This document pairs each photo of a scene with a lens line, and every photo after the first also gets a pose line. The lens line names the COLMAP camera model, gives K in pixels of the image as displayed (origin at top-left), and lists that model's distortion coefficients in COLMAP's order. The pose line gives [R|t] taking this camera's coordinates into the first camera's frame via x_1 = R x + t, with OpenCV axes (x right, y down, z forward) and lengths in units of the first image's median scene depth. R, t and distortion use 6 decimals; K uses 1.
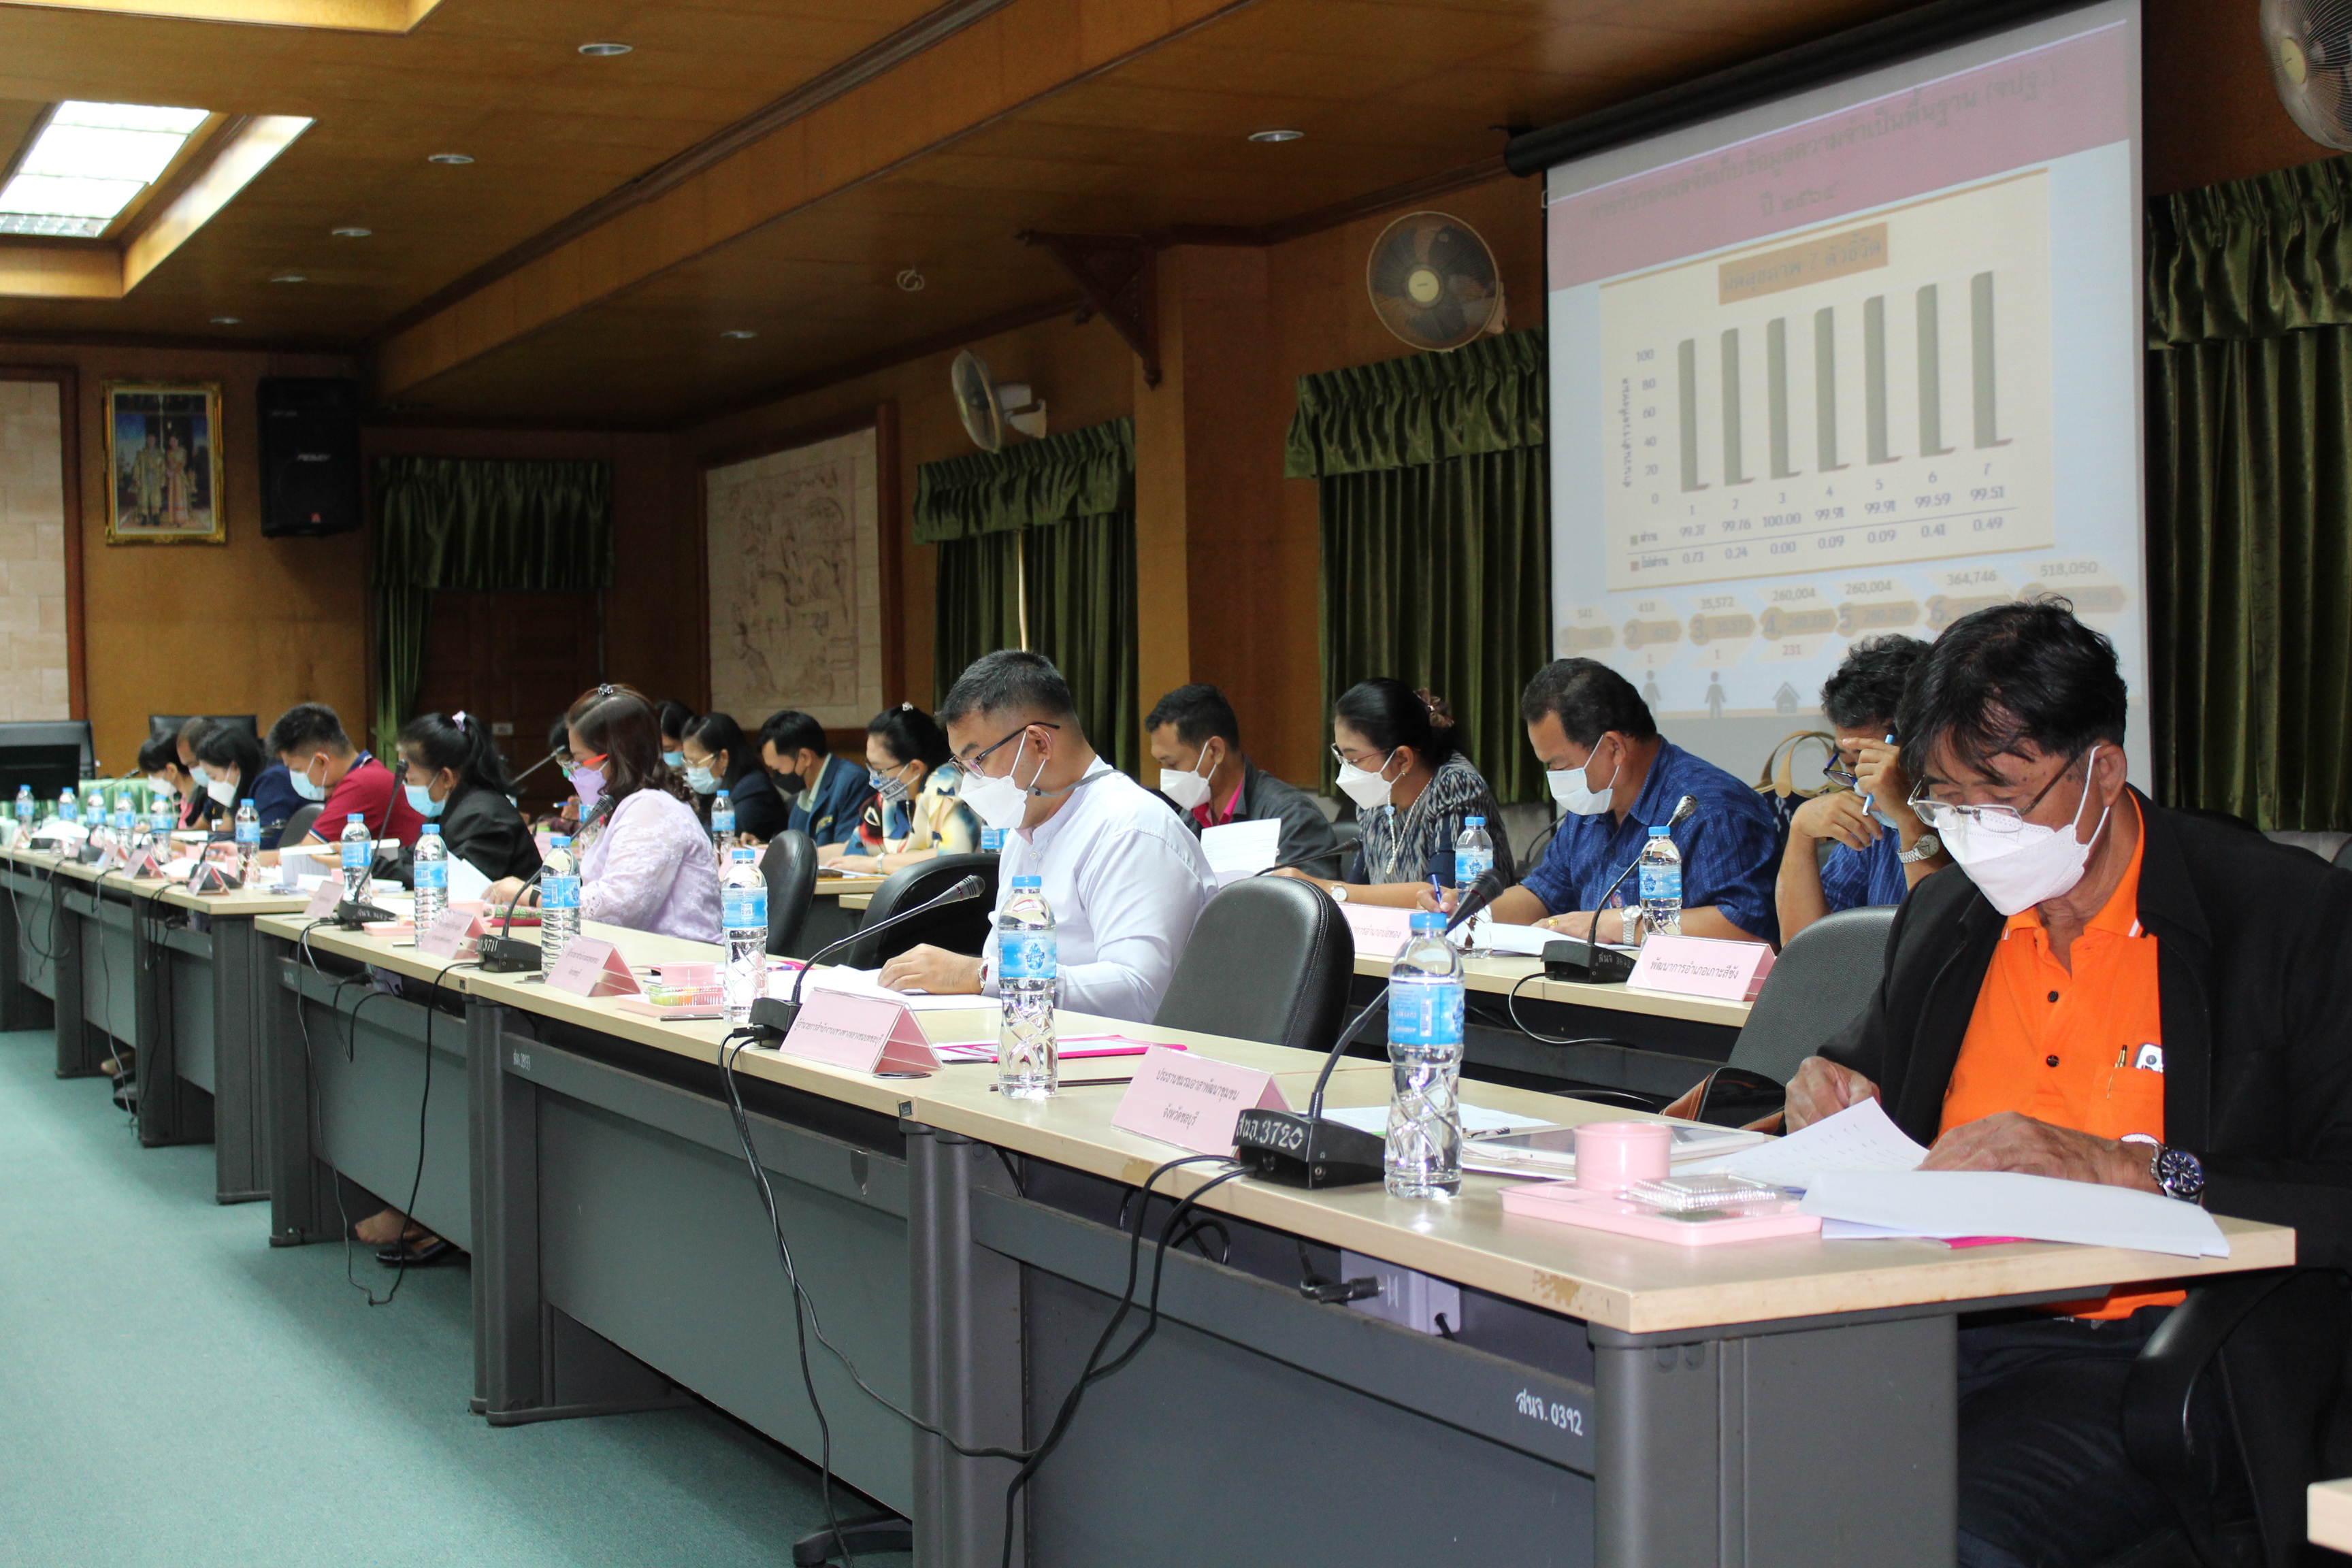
lens RADIAL K [[3306.9, 0, 1176.0], [0, 3306.9, 784.0], [0, 0, 1]] dist [-0.068102, 0.130026]
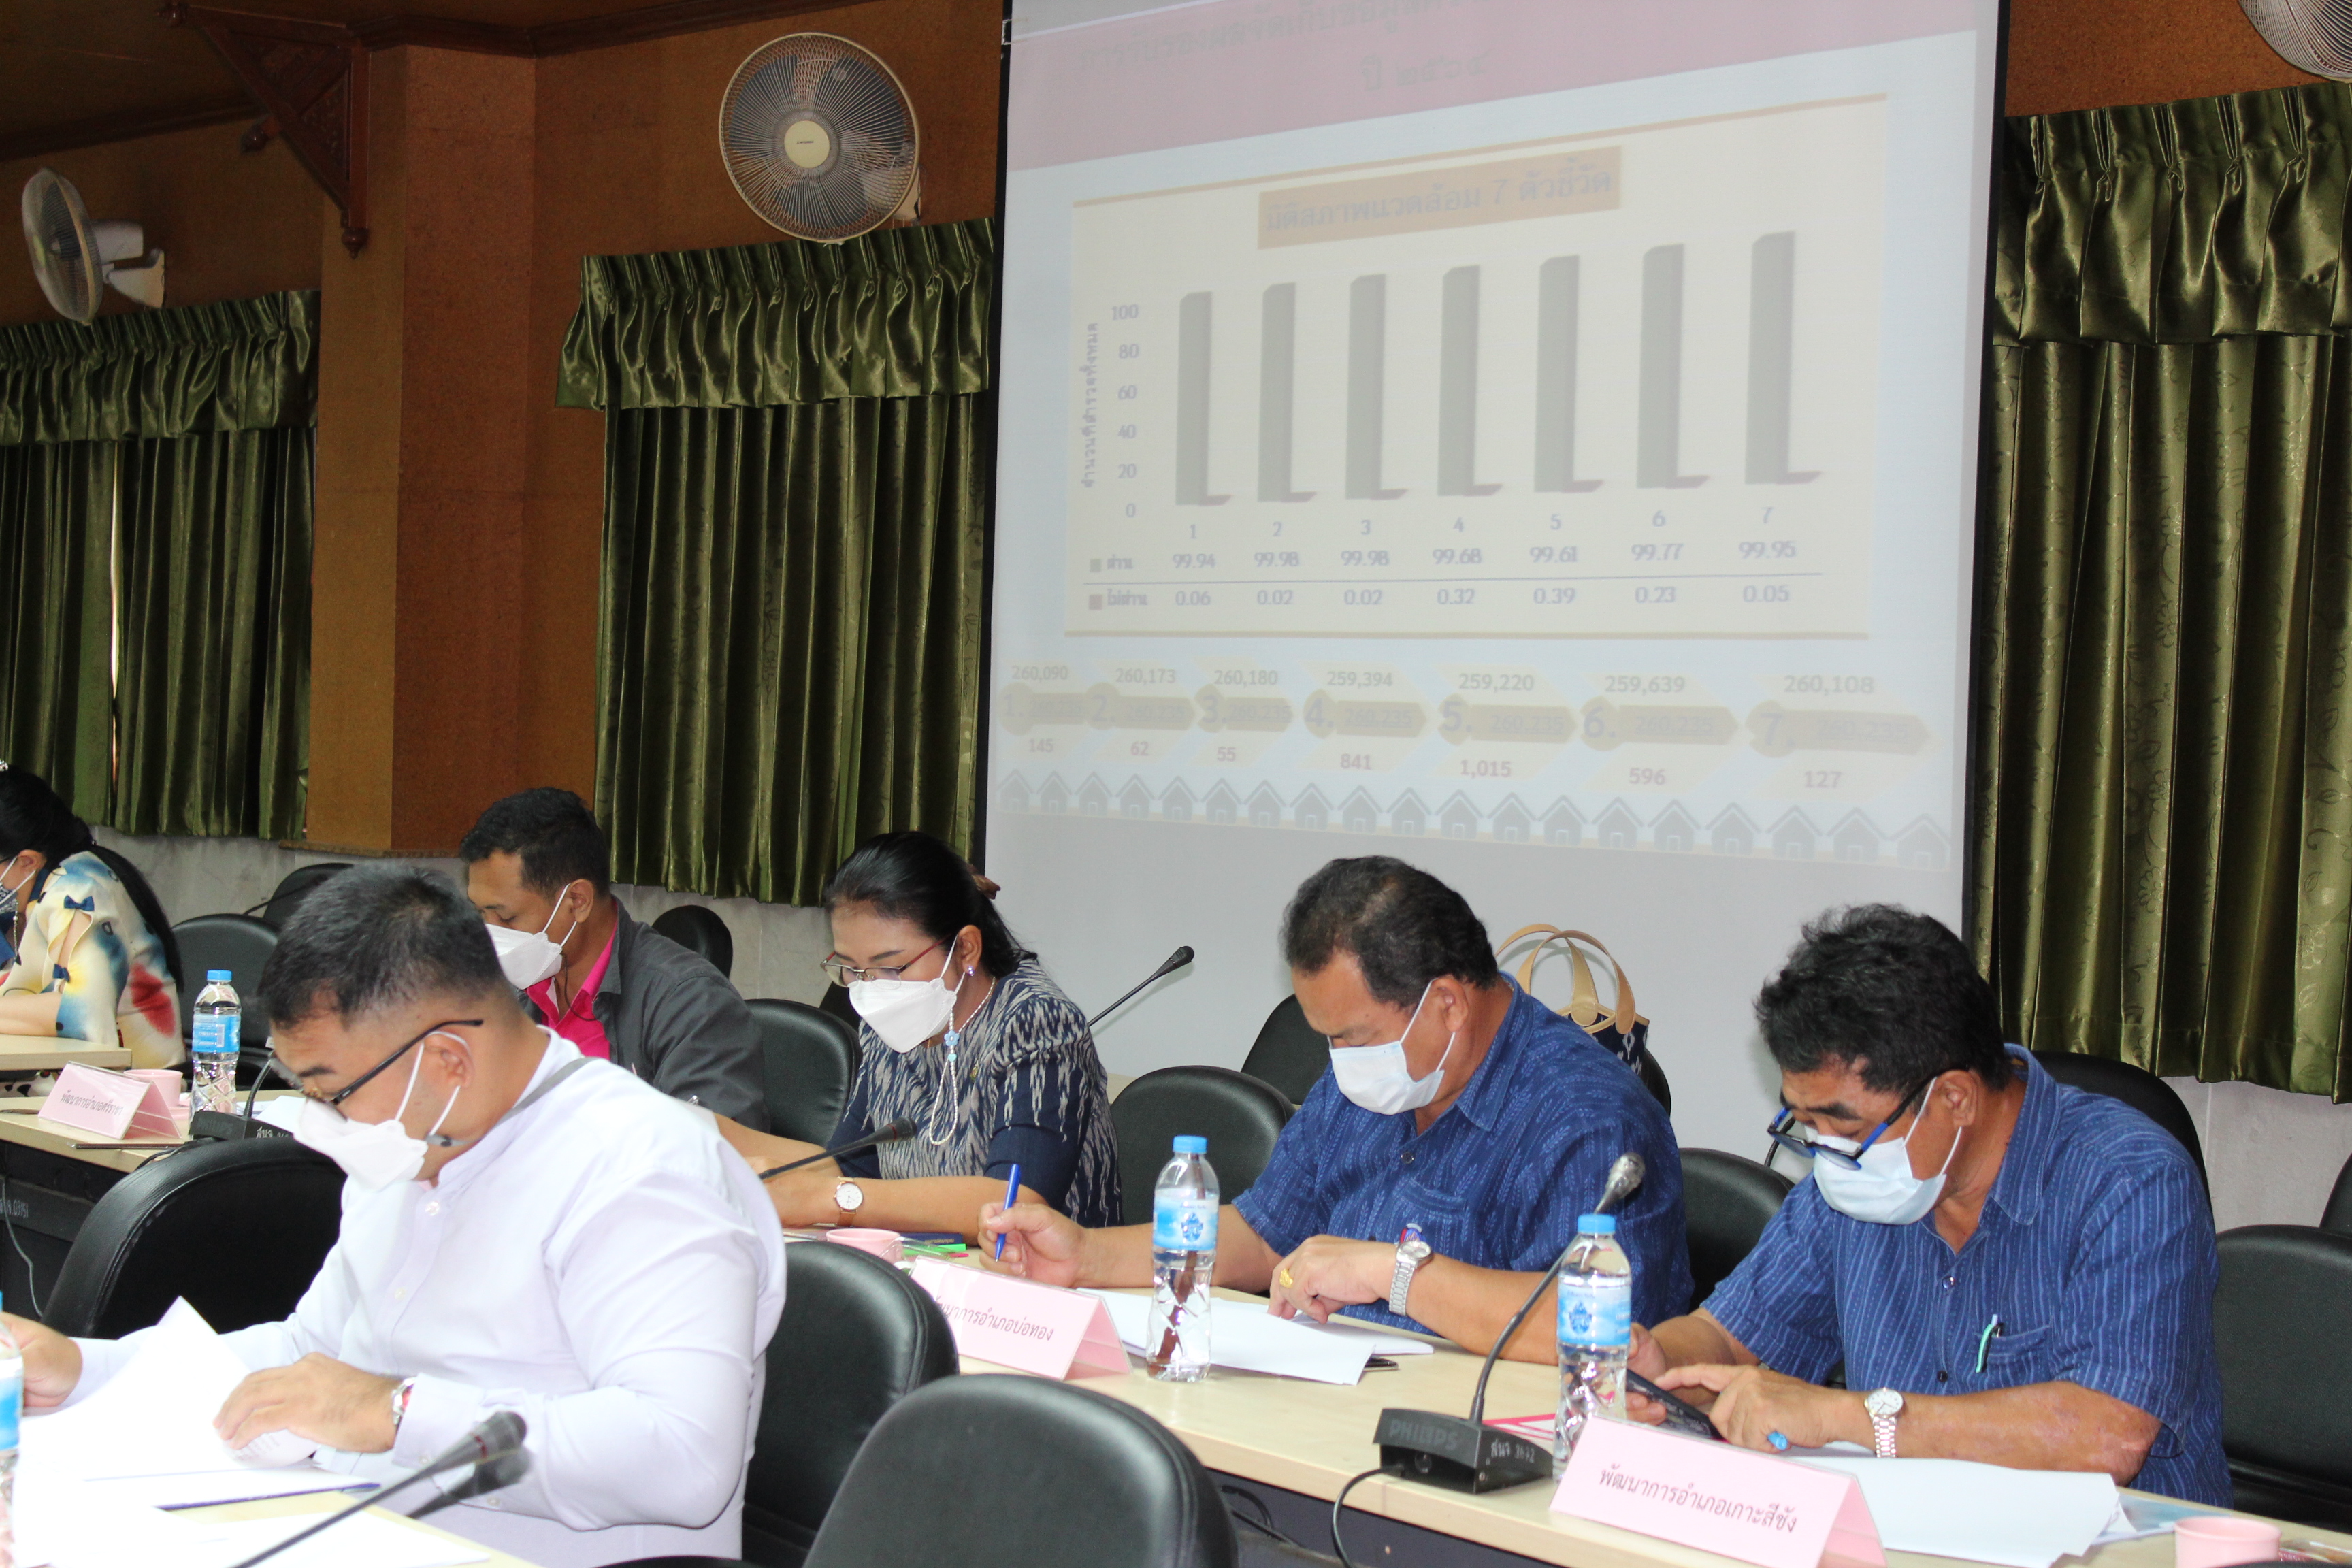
lens RADIAL K [[4319.3, 0, 1176.0], [0, 4319.3, 784.0], [0, 0, 1]] dist [0.029391, 0.113750]
pose [[0.973680, 0.042174, 0.223982, -0.042589], [-0.044277, 0.999010, 0.004374, -0.027431], [-0.223576, -0.014176, 0.974583, 0.121320]]
